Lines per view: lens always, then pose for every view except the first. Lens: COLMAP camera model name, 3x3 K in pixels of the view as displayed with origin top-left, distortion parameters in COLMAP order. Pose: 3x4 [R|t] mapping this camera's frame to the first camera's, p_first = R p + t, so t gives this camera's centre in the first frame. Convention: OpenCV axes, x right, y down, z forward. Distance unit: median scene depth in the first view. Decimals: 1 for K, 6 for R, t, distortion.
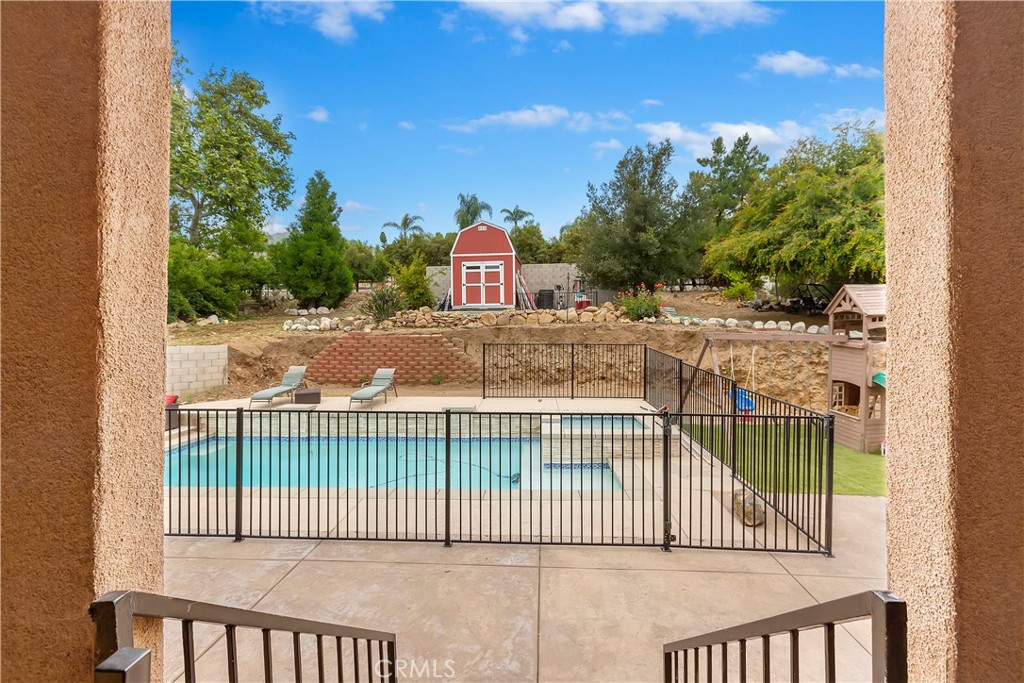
lens RADIAL K [[462.7, 0, 515.3], [0, 462.7, 329.6], [0, 0, 1]] dist [0.001293, 0.000563]
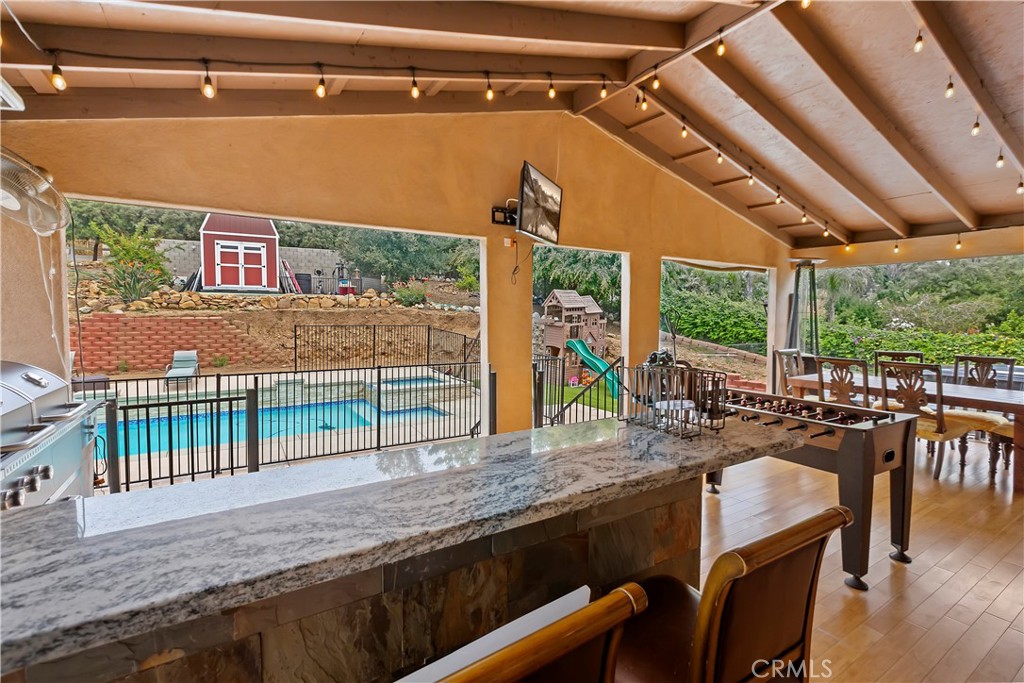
lens RADIAL K [[462.7, 0, 515.3], [0, 462.7, 329.6], [0, 0, 1]] dist [0.001293, 0.000563]
pose [[0.820037, -0.010093, 0.572221, -0.192875], [-0.011099, 0.999376, 0.033534, -0.002243], [-0.572203, -0.033851, 0.819413, -0.163116]]
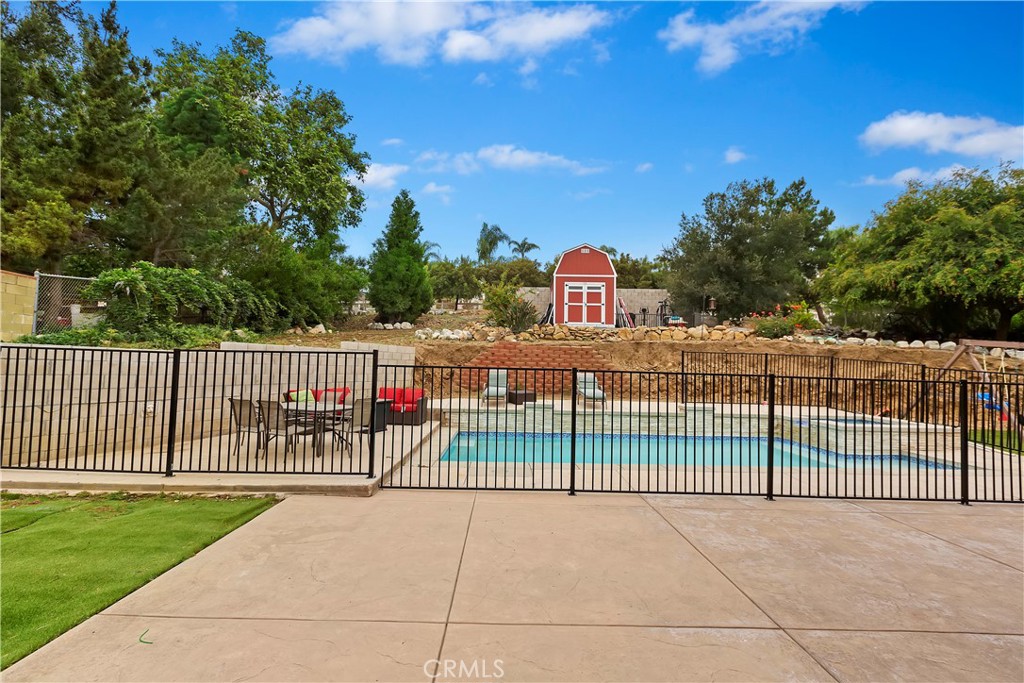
lens RADIAL K [[452.0, 0, 512.0], [0, 452.0, 341.5], [0, 0, 1]] dist [0.000761, 0.000030]
pose [[0.996943, 0.032644, 0.070991, -0.374390], [-0.029472, 0.998540, -0.045280, 0.046566], [-0.072365, 0.043049, 0.996449, -0.001891]]
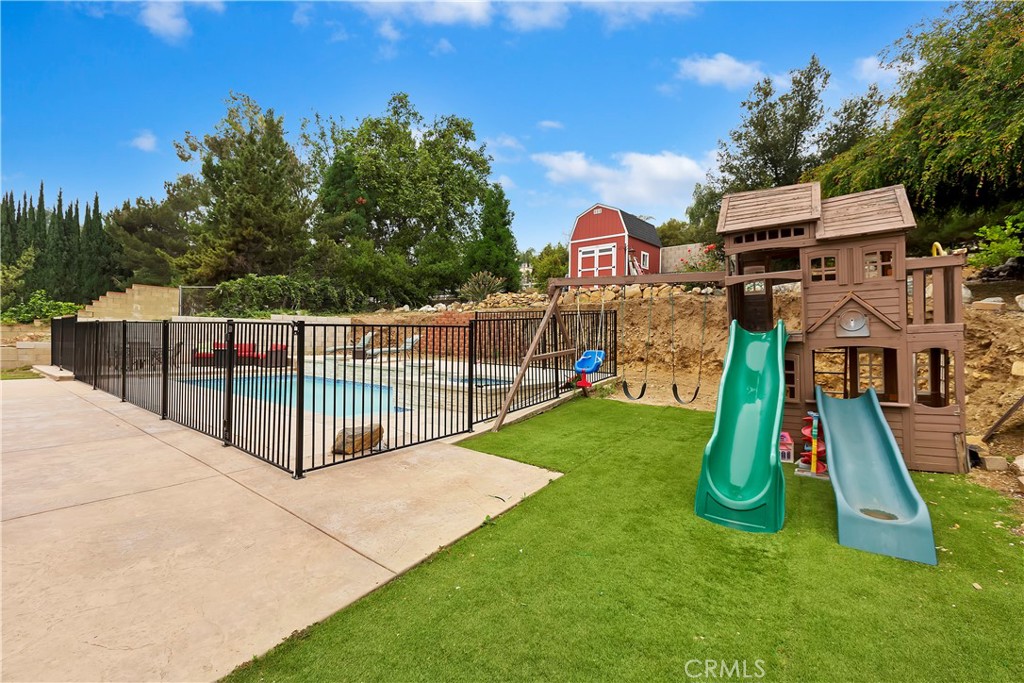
lens RADIAL K [[452.0, 0, 512.0], [0, 452.0, 341.5], [0, 0, 1]] dist [0.000761, 0.000030]
pose [[0.815993, 0.027976, -0.577384, 0.419777], [-0.023213, 0.999608, 0.015627, 0.055681], [0.577595, 0.000651, 0.816323, 0.144515]]
